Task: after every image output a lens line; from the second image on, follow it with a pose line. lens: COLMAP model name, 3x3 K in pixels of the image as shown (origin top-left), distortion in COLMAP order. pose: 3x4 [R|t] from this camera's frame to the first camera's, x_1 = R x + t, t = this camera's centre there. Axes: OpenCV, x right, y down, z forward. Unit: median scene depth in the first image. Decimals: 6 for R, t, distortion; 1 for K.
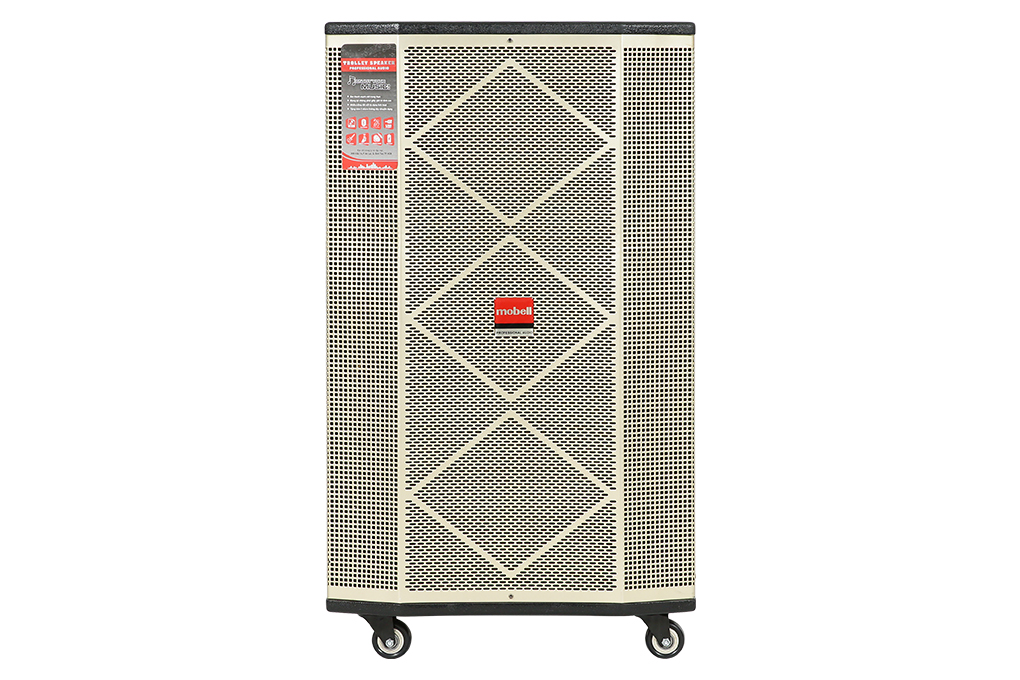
lens RADIAL K [[2540.8, 0, 510.0], [0, 2540.8, 340.0], [0, 0, 1]] dist [0.066975, 0.139460]
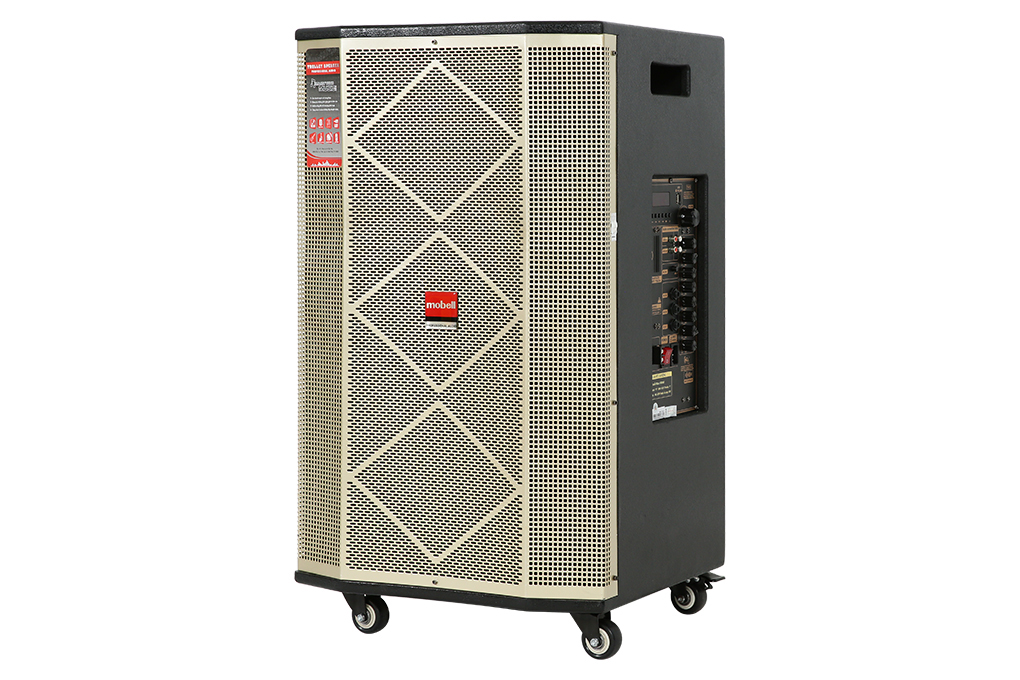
lens RADIAL K [[2540.8, 0, 510.0], [0, 2540.8, 340.0], [0, 0, 1]] dist [0.066975, 0.139460]
pose [[0.866937, 0.037856, -0.496977, 0.541729], [-0.049545, 0.998718, -0.010352, 0.012302], [0.495948, 0.033598, 0.867702, 0.120406]]
